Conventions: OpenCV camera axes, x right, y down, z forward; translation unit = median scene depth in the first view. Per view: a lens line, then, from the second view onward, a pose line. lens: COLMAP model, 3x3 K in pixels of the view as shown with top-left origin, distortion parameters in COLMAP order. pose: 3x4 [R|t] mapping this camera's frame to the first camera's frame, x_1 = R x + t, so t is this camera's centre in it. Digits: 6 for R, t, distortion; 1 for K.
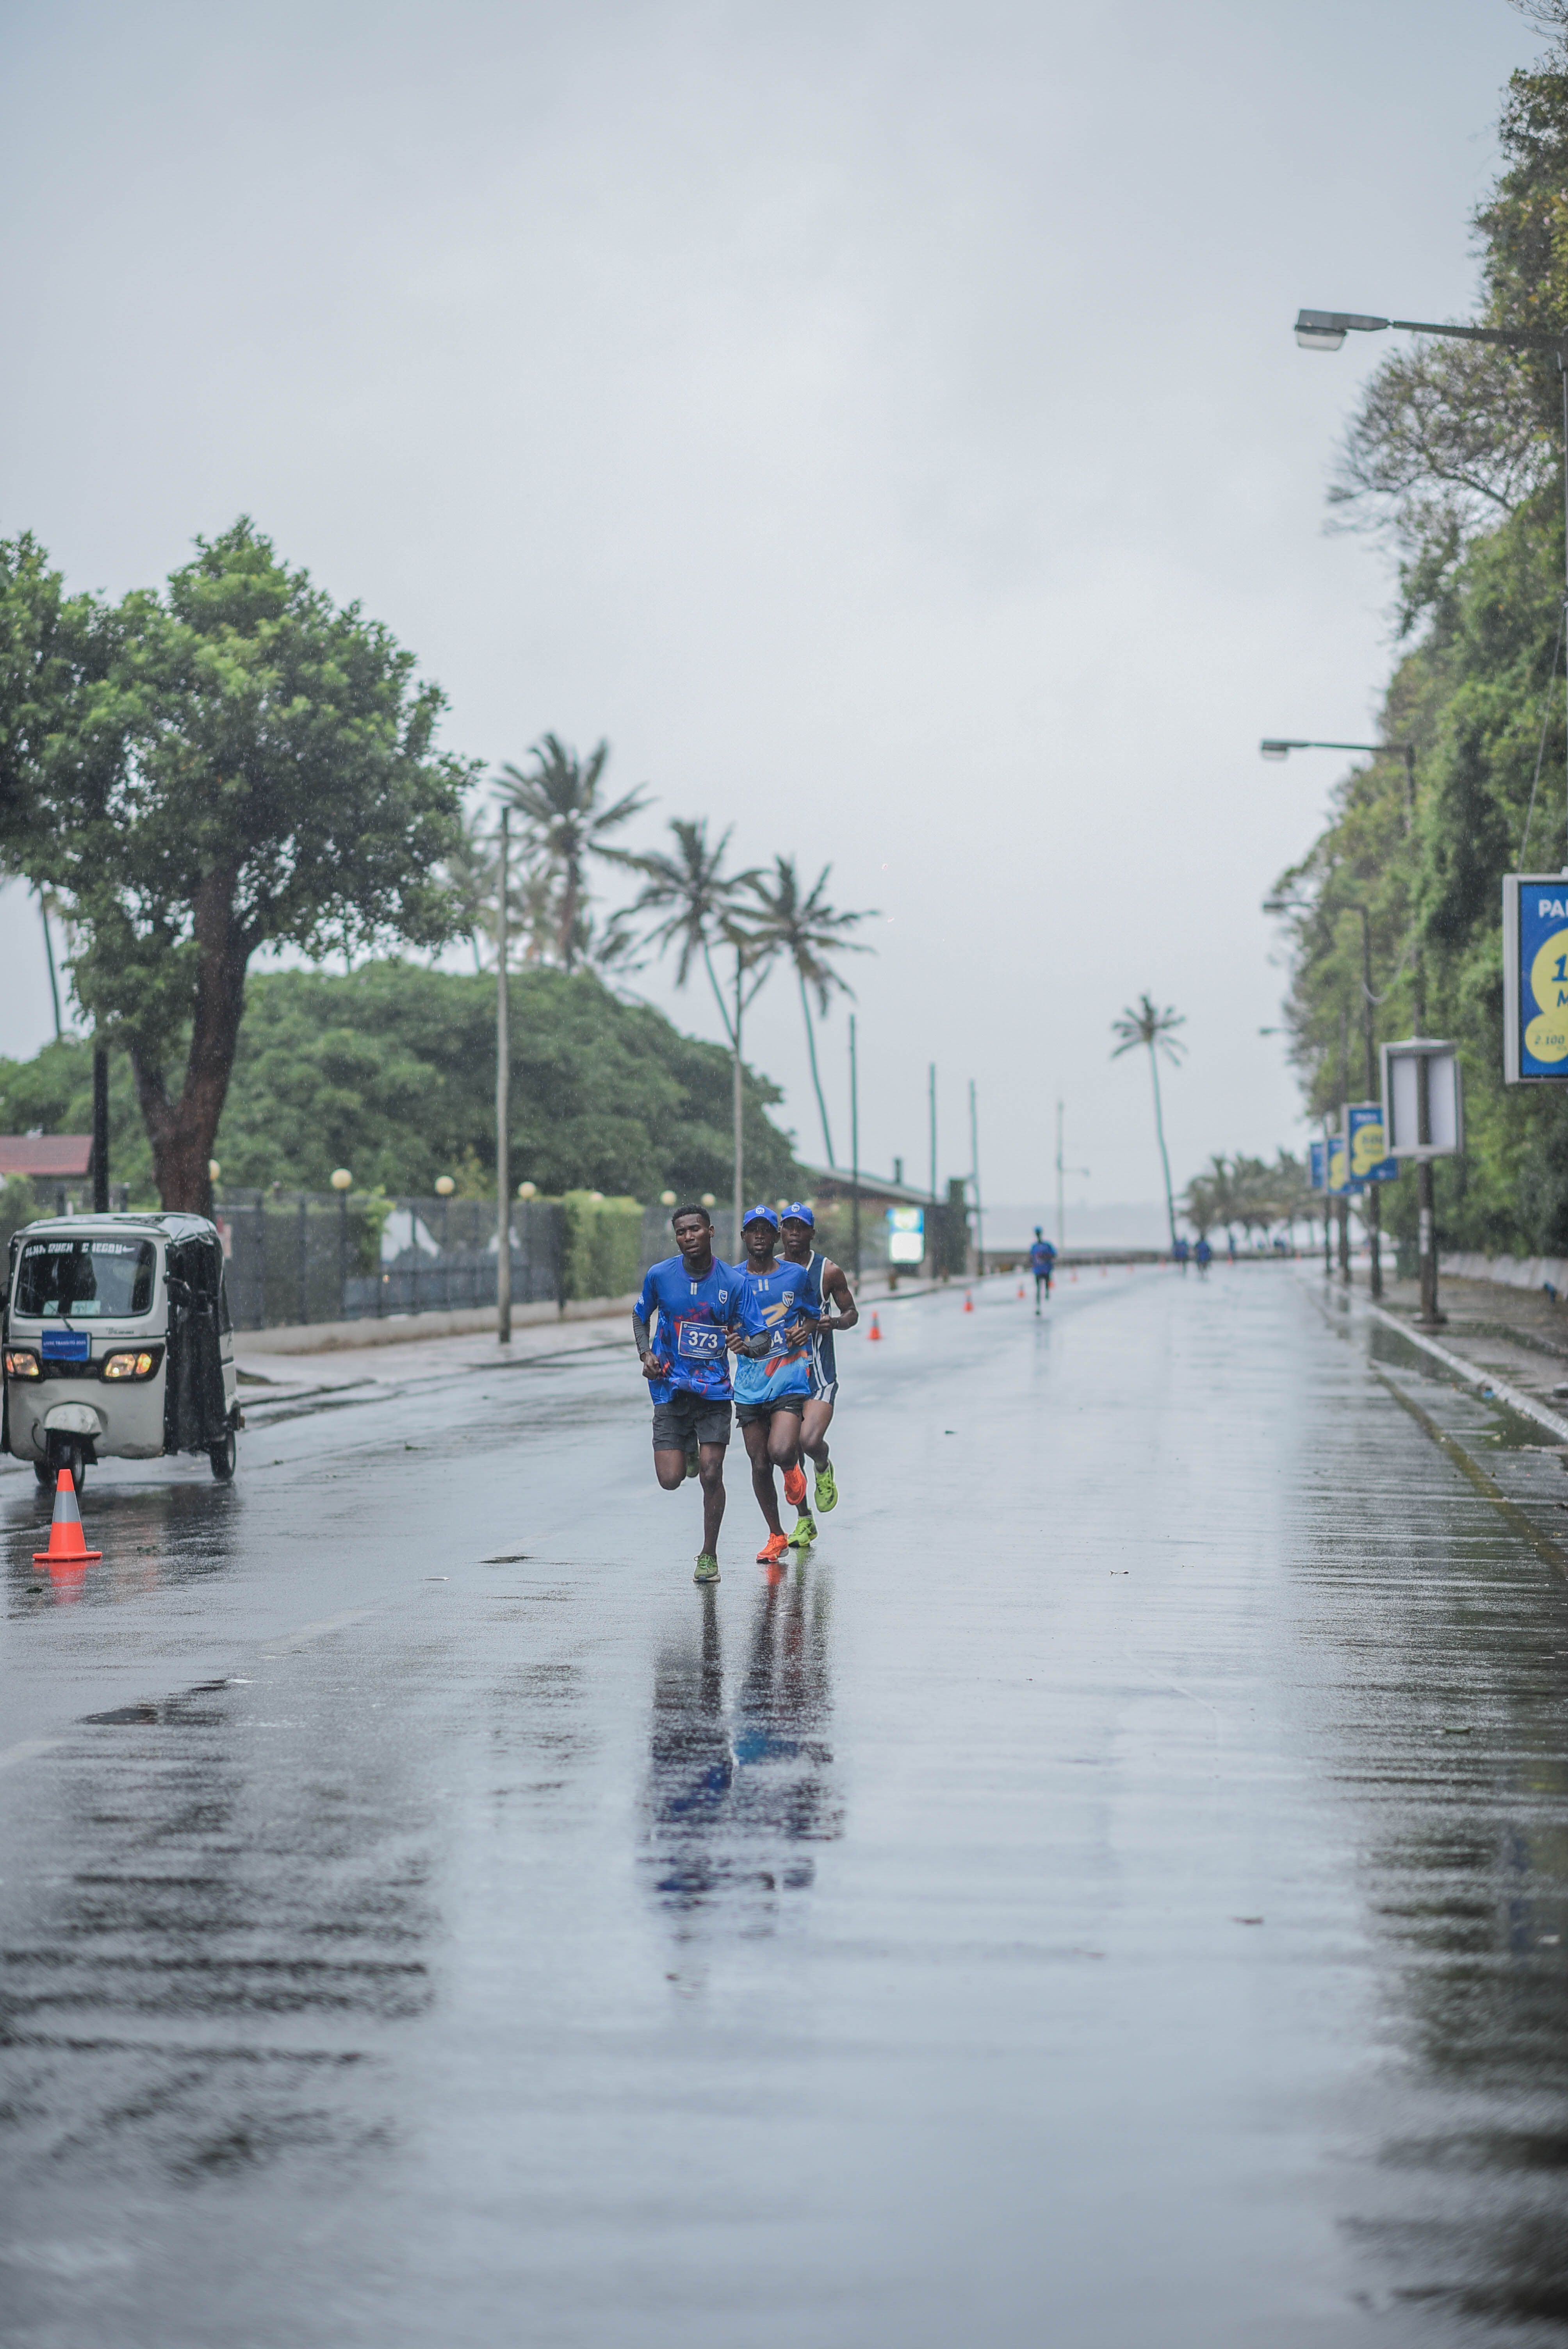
lens RADIAL K [[5494.9, 0, 767.5], [0, 5494.9, 1136.2], [0, 0, 1]] dist [-0.103830, 0.000000]
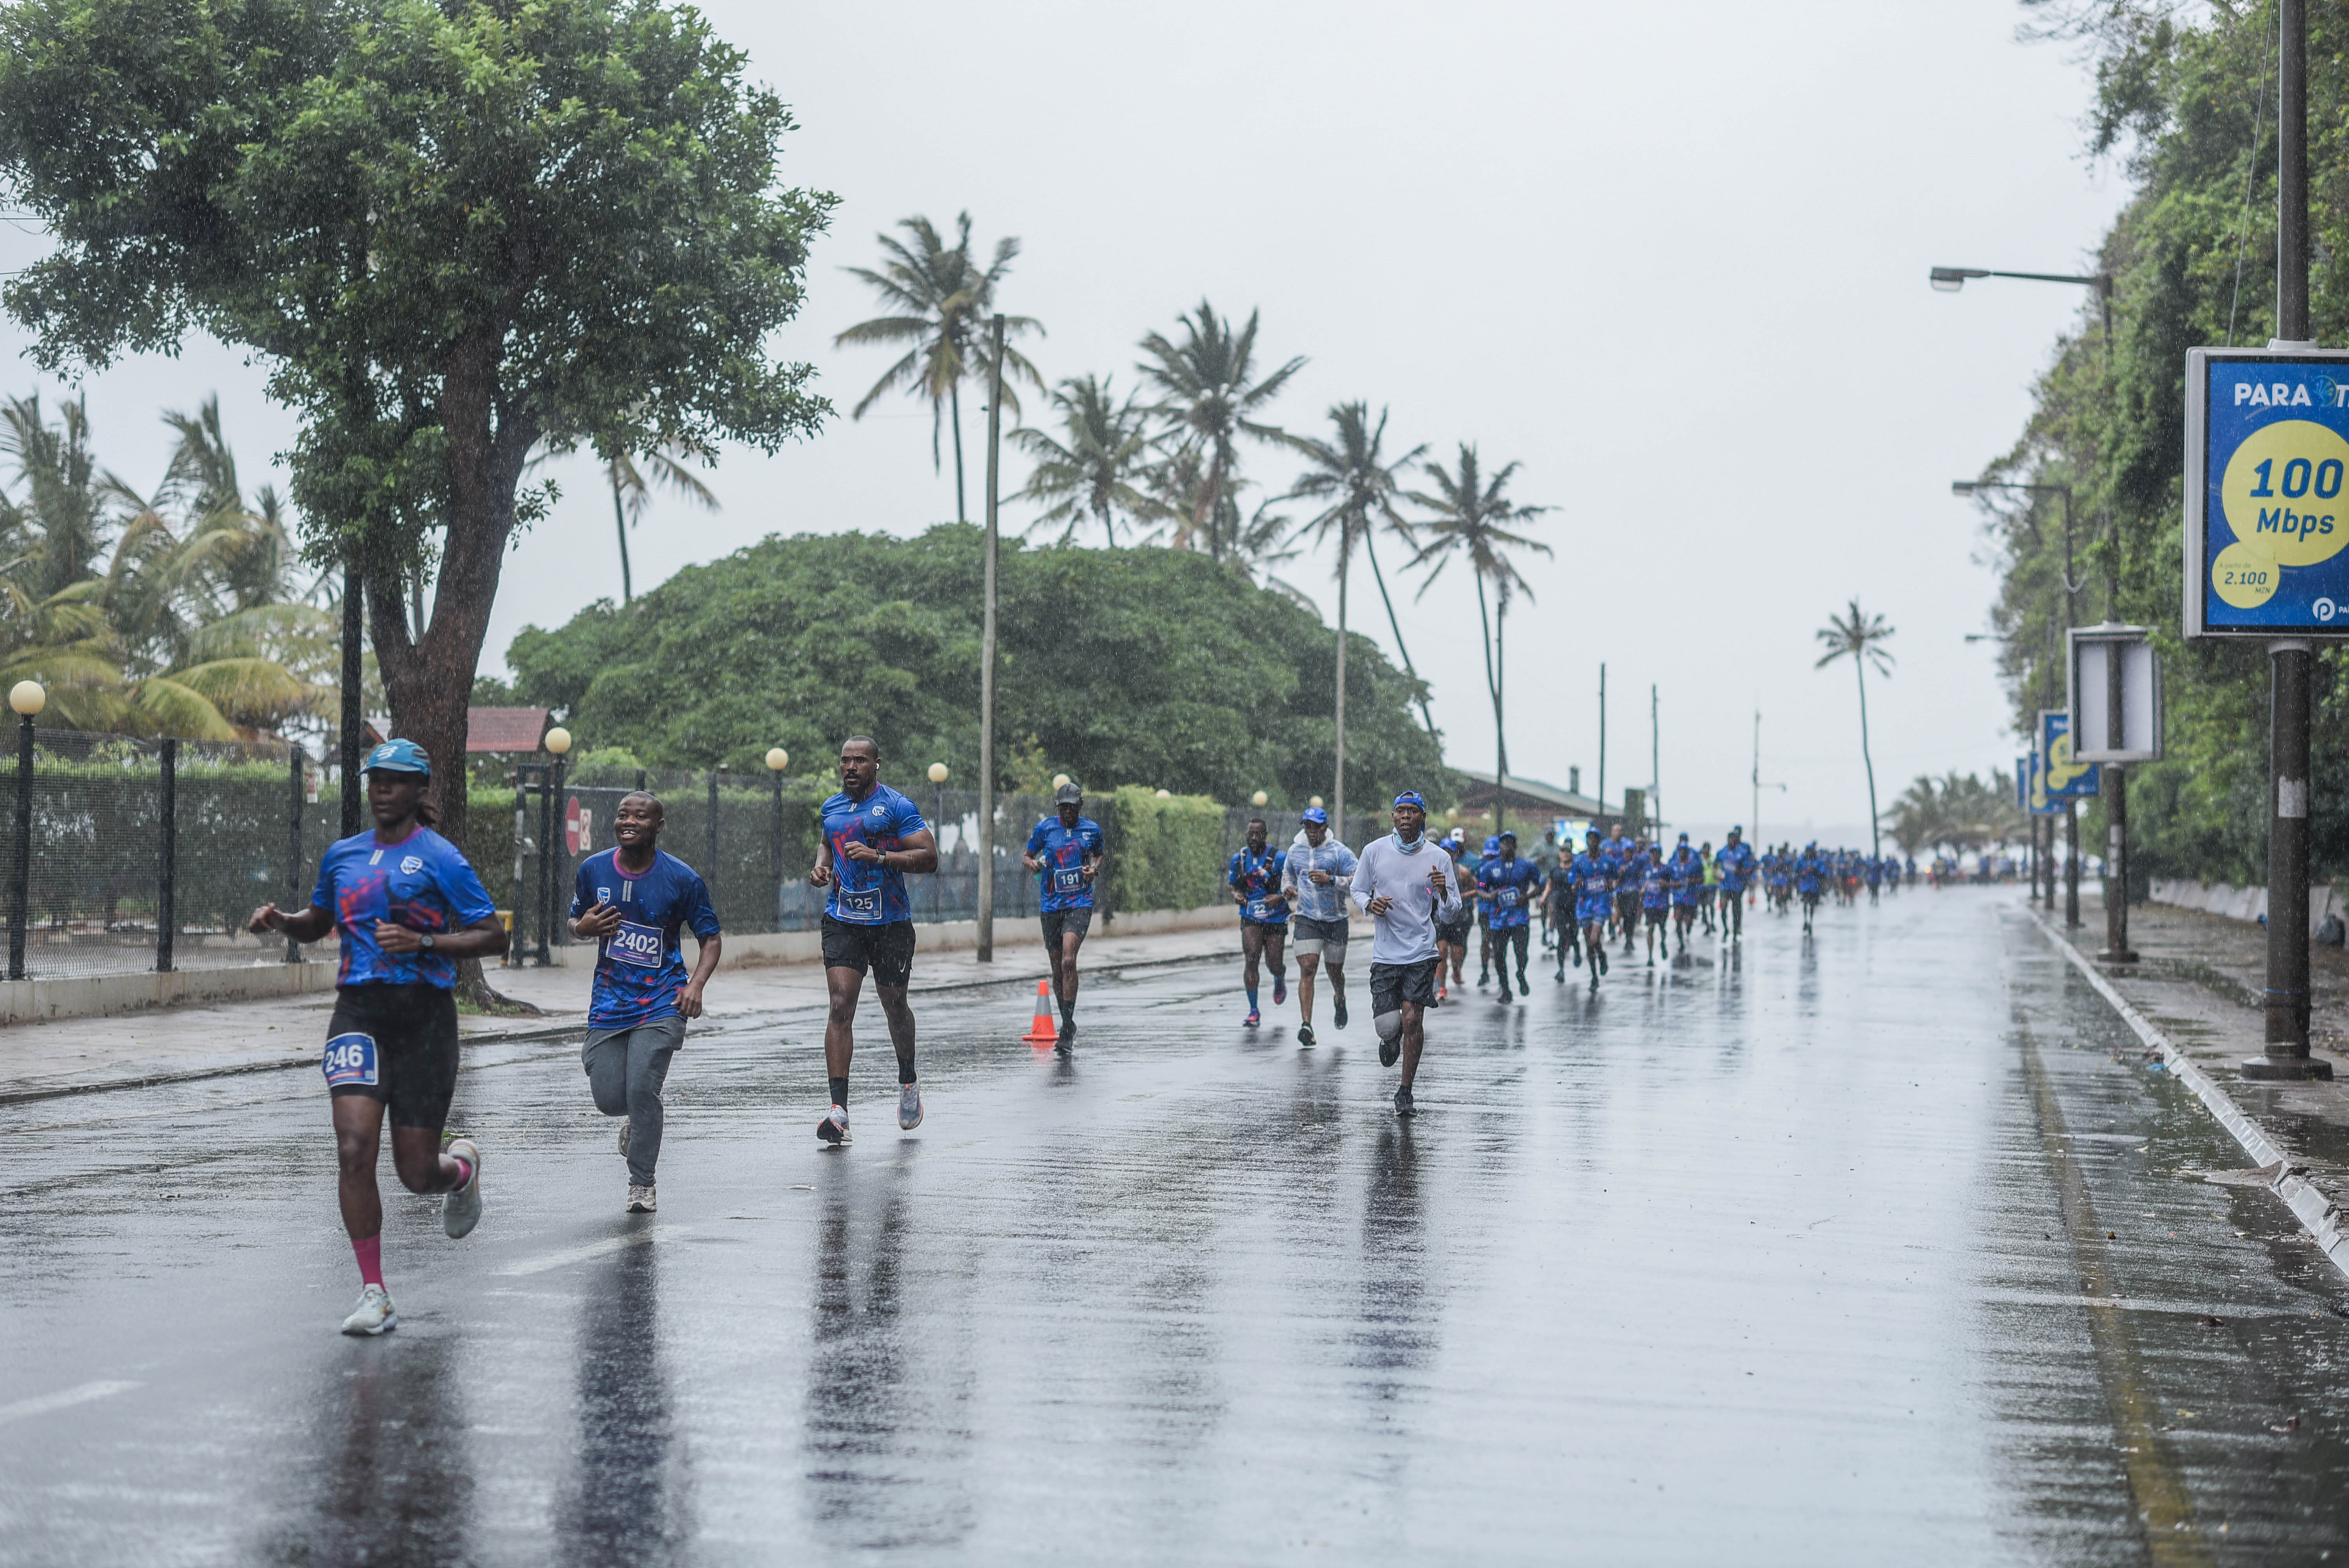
lens RADIAL K [[5494.9, 0, 1193.5], [0, 5494.9, 715.2], [0, 0, 1]] dist [-0.103830, 0.000000]
pose [[0.998319, 0.018727, -0.054853, 0.021996], [-0.019052, 0.999804, -0.005410, 0.003404], [0.054741, 0.006446, 0.998480, 0.136116]]
